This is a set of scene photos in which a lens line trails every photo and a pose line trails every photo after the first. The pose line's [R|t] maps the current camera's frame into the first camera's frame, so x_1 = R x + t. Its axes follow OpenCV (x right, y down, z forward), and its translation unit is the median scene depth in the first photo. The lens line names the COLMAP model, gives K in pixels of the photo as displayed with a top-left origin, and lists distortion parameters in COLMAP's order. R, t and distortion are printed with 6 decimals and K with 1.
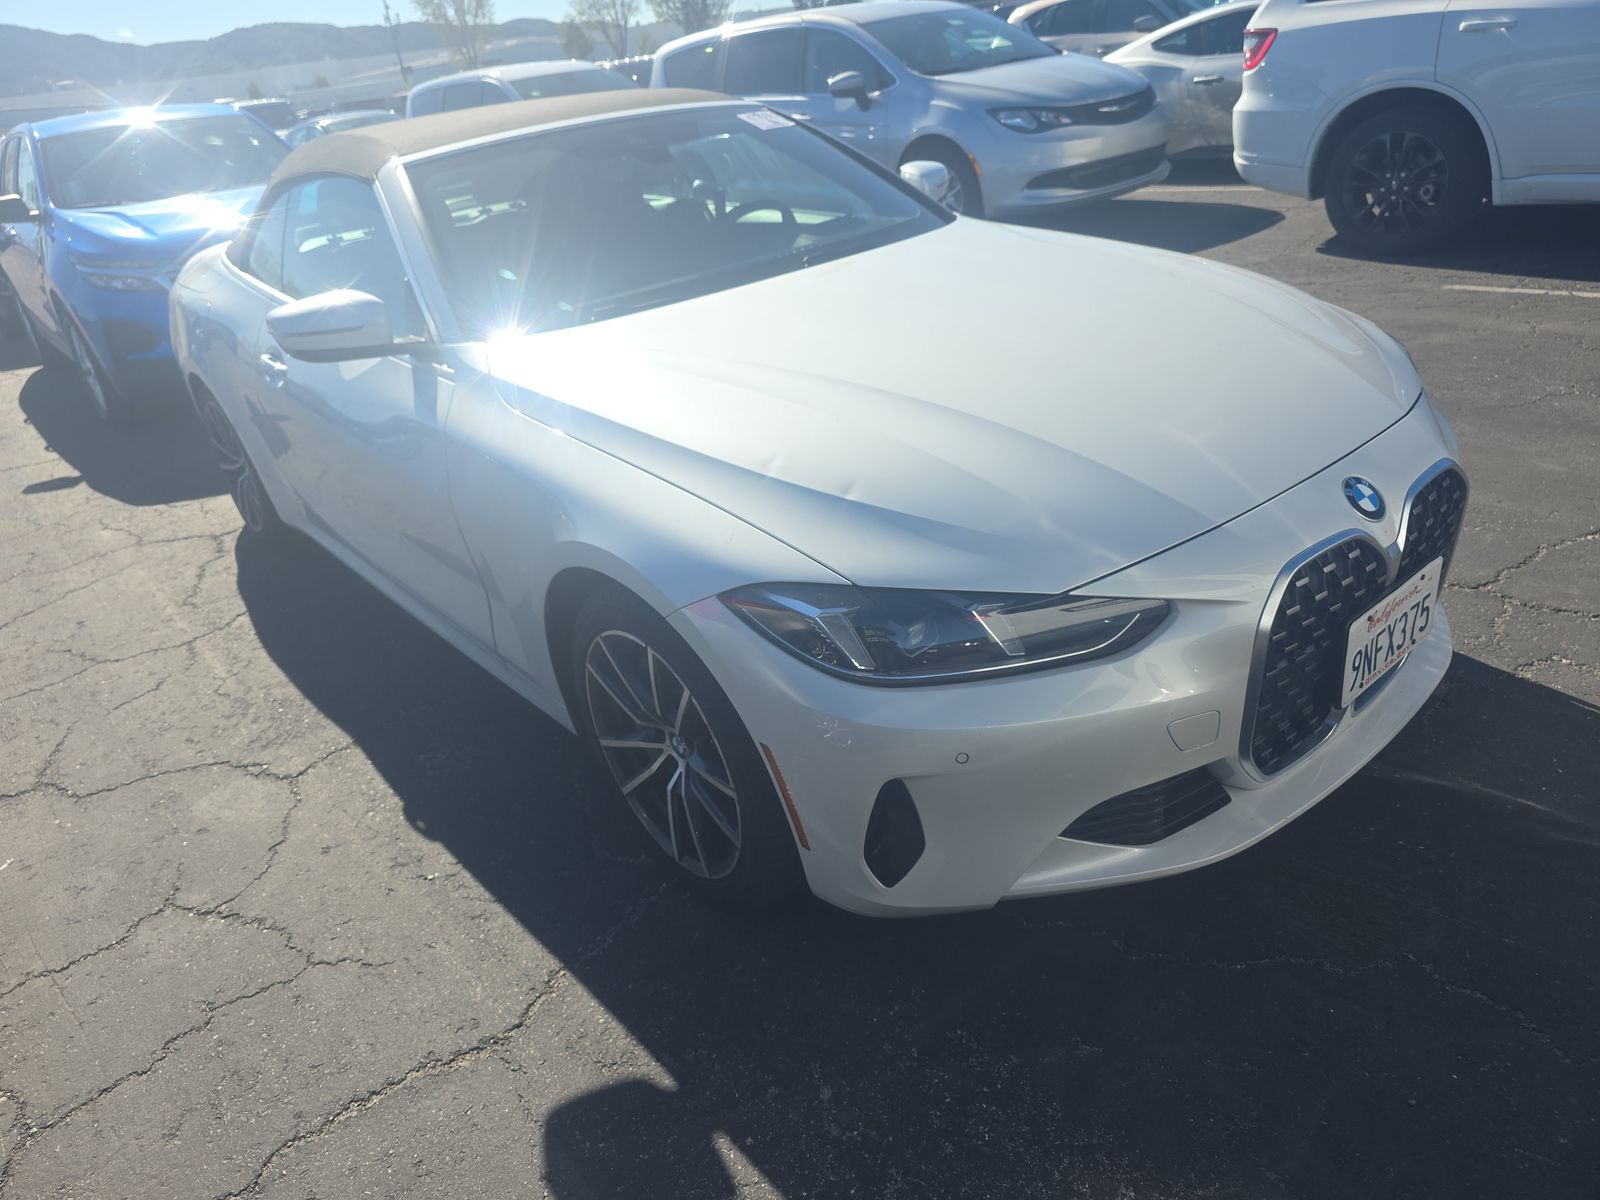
lens RADIAL K [[1049.1, 0, 802.6], [0, 1049.1, 608.6], [0, 0, 1]] dist [0.048693, -0.042197]
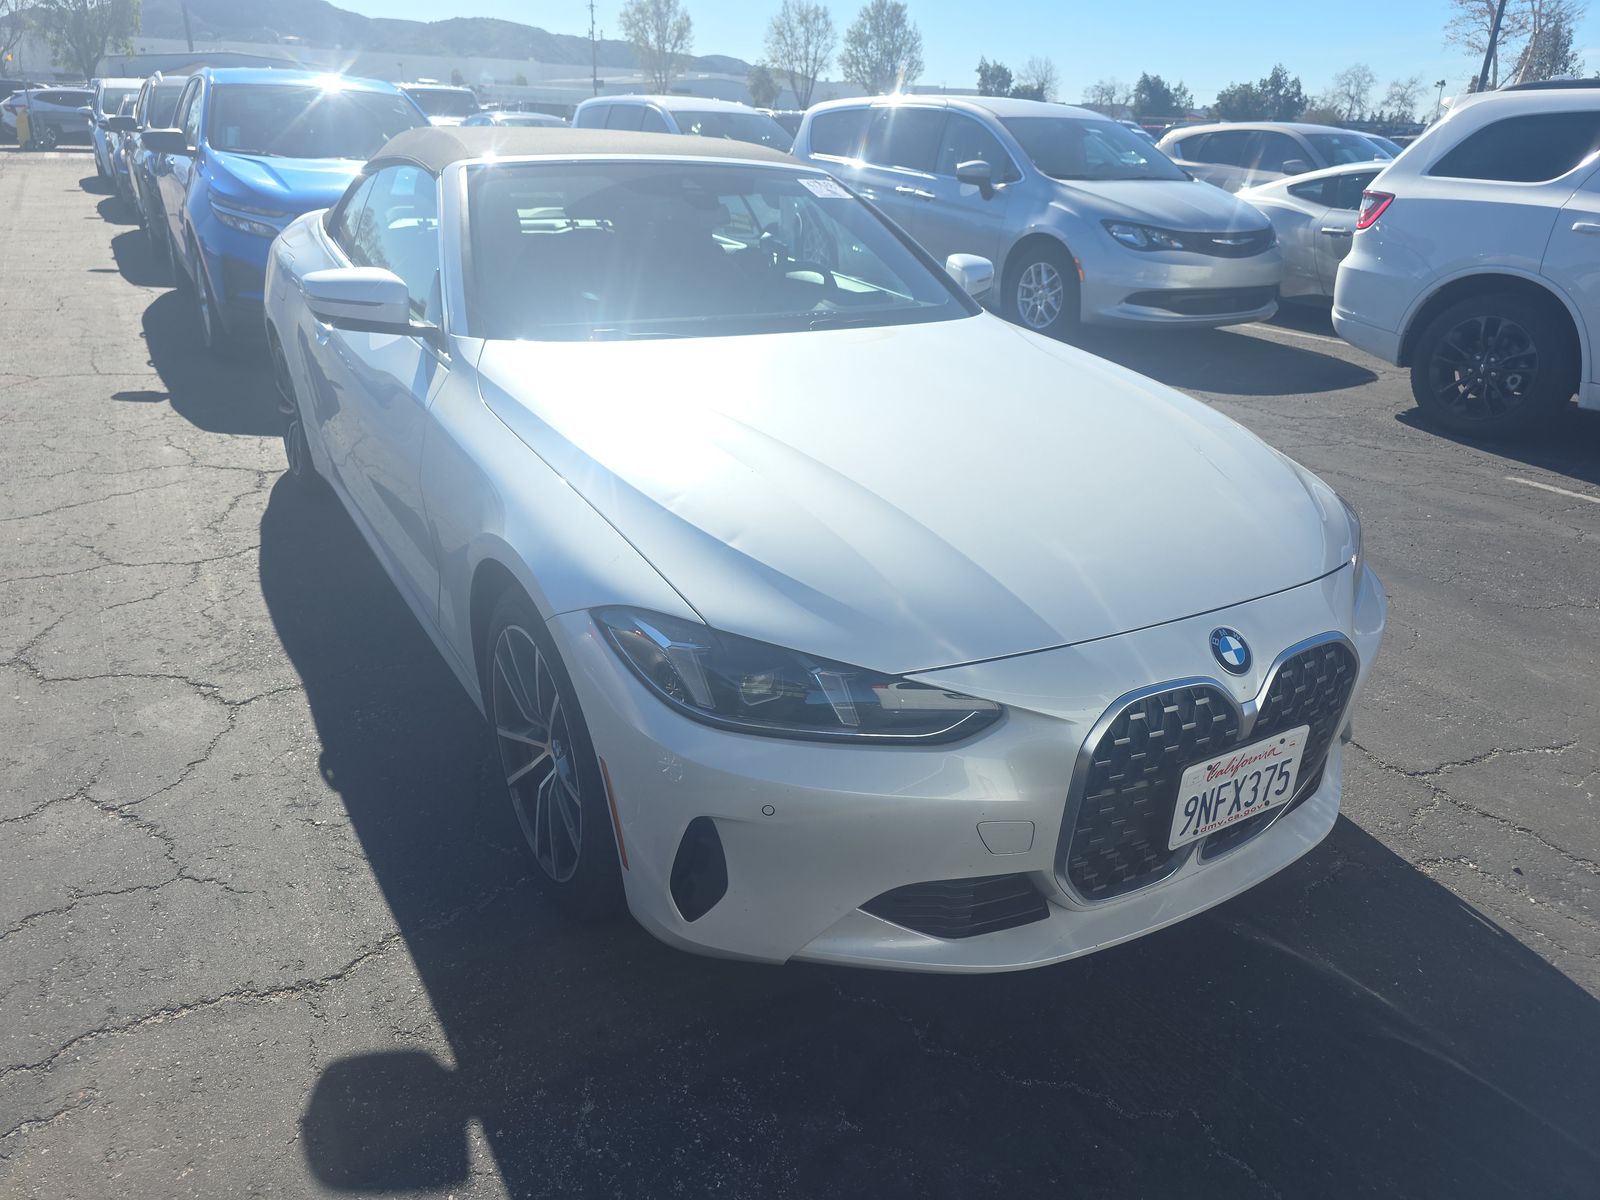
lens RADIAL K [[1049.1, 0, 802.6], [0, 1049.1, 608.6], [0, 0, 1]] dist [0.048693, -0.042197]
pose [[0.975497, 0.209006, -0.068714, 0.111354], [-0.212159, 0.976321, -0.042255, -0.008010], [0.058255, 0.055798, 0.996741, -0.021475]]
